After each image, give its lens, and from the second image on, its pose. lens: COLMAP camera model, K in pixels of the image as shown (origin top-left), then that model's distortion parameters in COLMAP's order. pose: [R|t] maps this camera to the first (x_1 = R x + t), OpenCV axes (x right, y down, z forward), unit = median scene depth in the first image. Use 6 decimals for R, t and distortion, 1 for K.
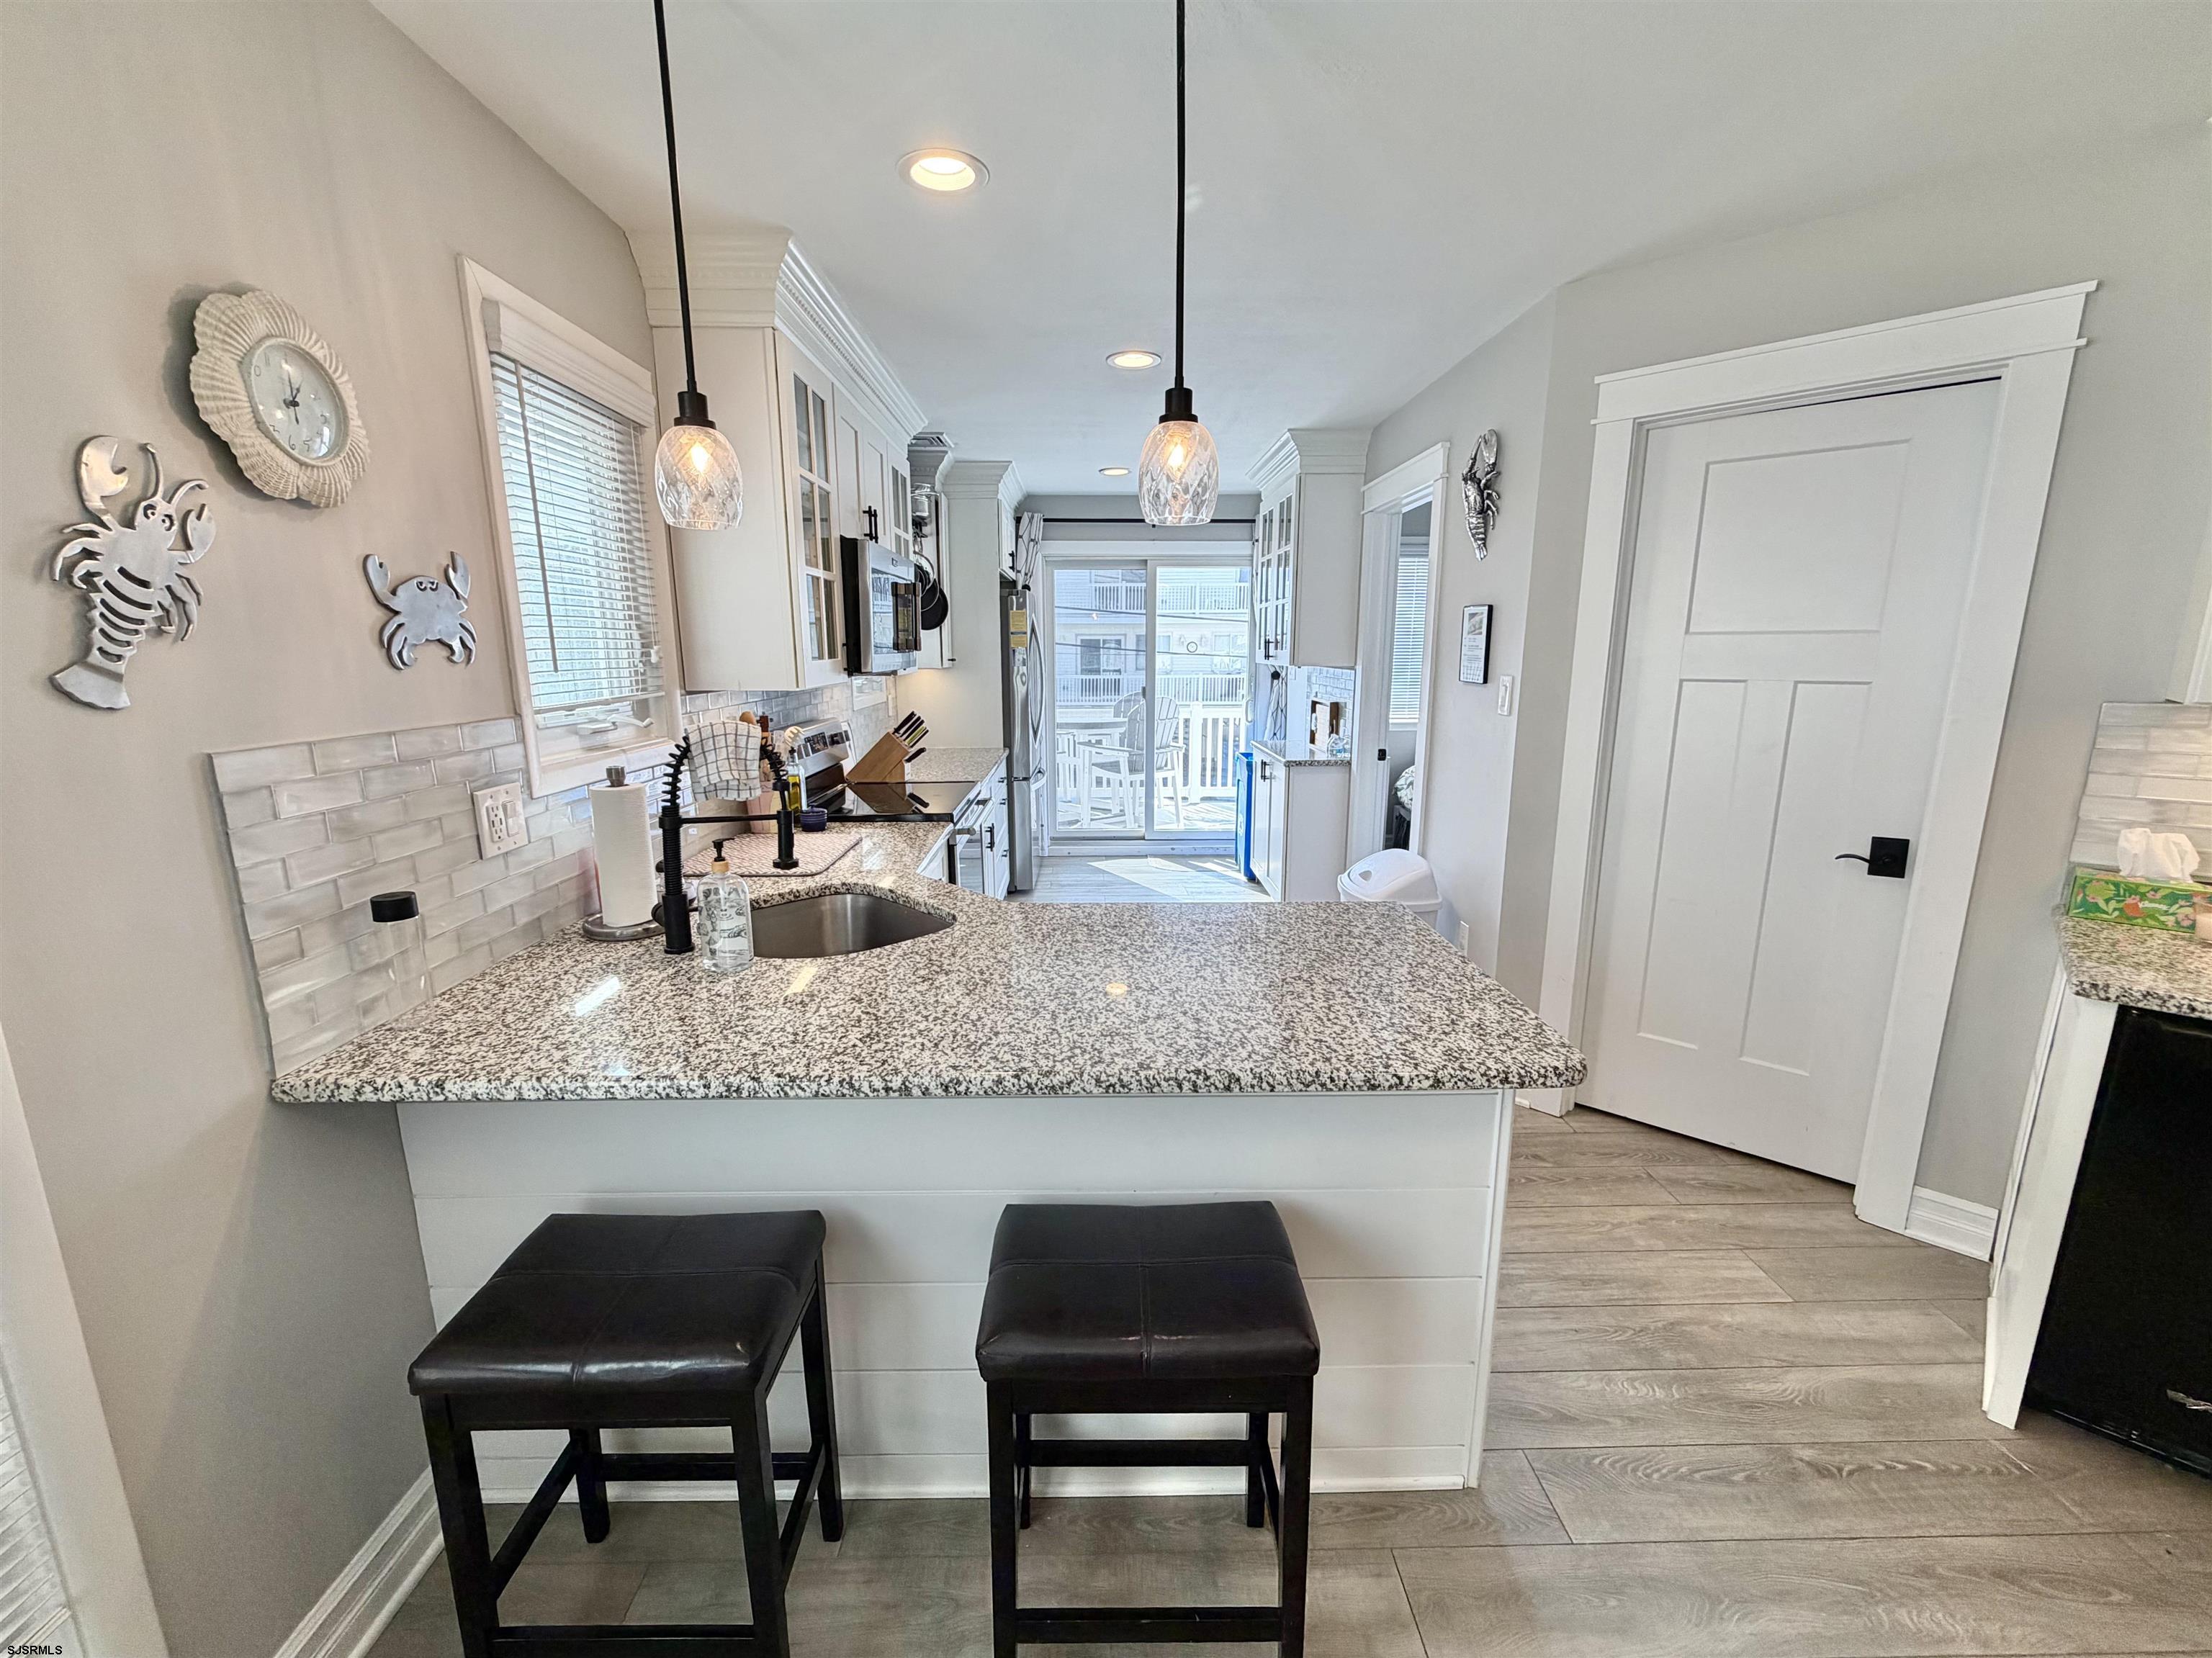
lens RADIAL K [[886.6, 0, 1106.0], [0, 886.6, 829.0], [0, 0, 1]] dist [-0.002709, -0.000526]
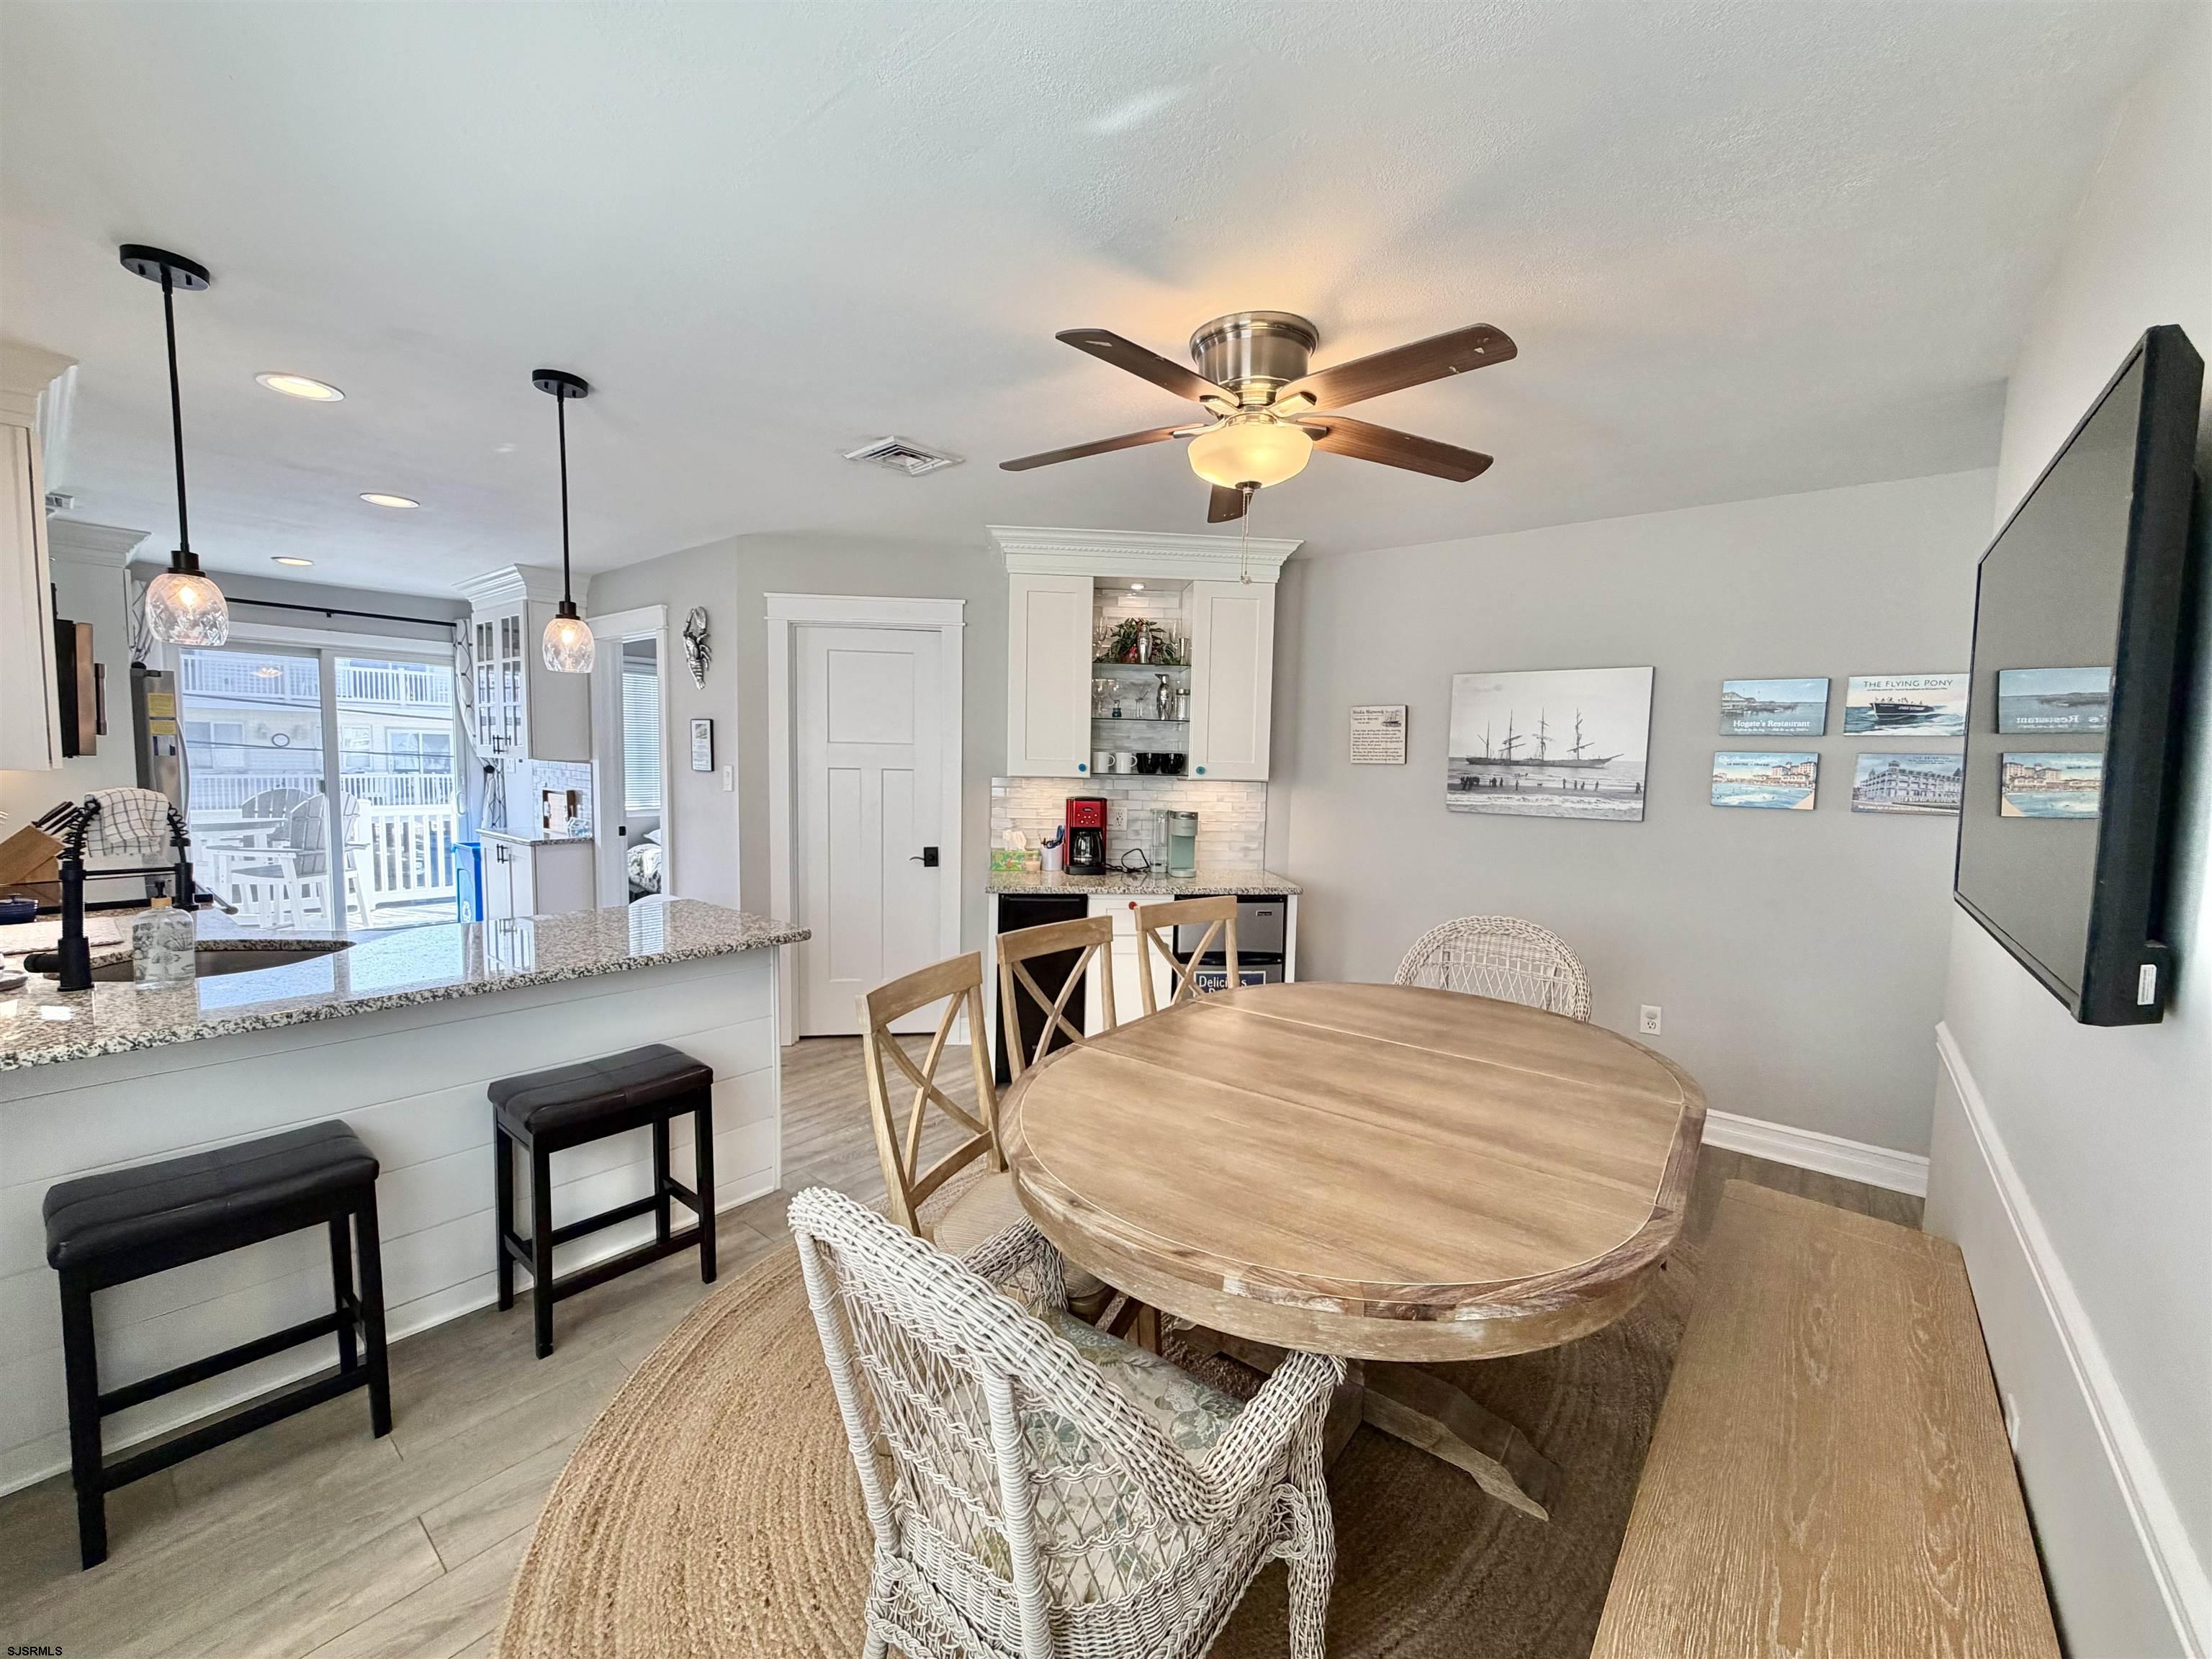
lens RADIAL K [[886.7, 0, 1106.0], [0, 886.7, 829.5], [0, 0, 1]] dist [-0.002709, -0.000526]
pose [[0.643944, -0.042785, 0.763875, -0.349883], [0.129140, 0.990187, -0.053403, 0.118801], [-0.754095, 0.133036, 0.643150, -0.538884]]
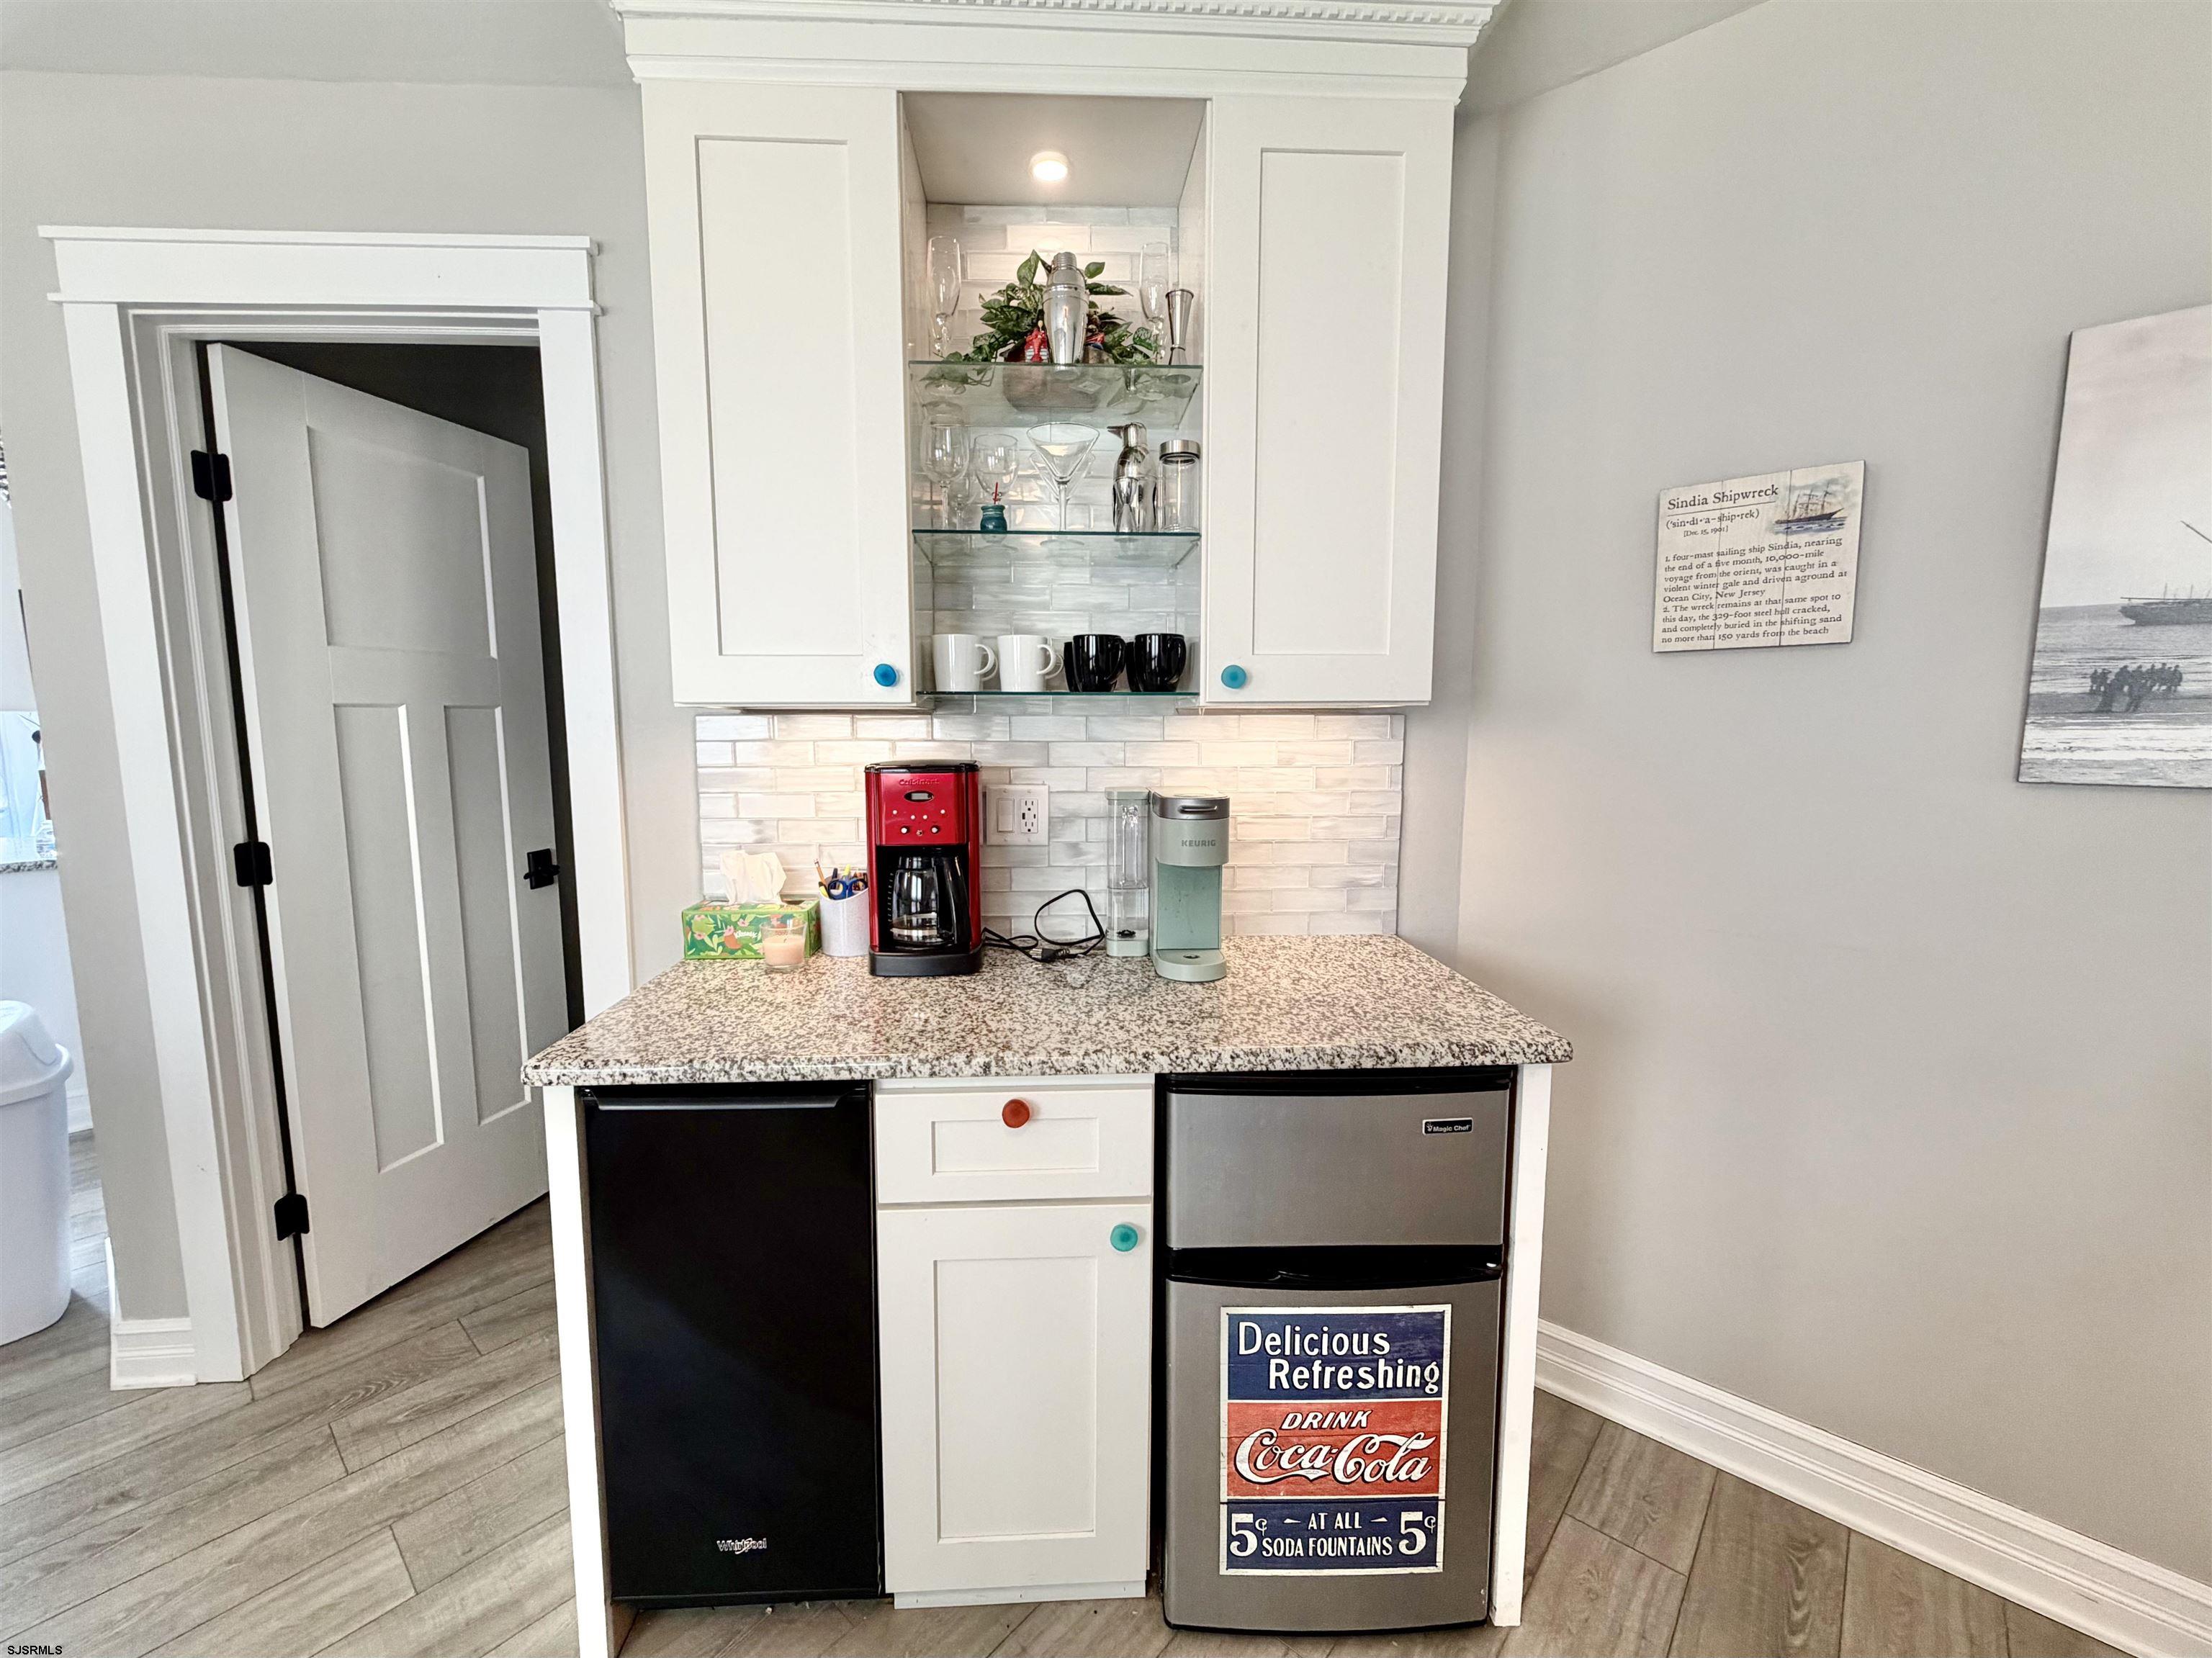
lens RADIAL K [[886.6, 0, 1106.0], [0, 886.6, 829.0], [0, 0, 1]] dist [-0.002709, -0.000526]
pose [[0.680512, -0.080247, 0.728329, 0.579000], [0.143573, 0.989320, -0.025144, 0.041185], [-0.718533, 0.121679, 0.684766, 0.074514]]
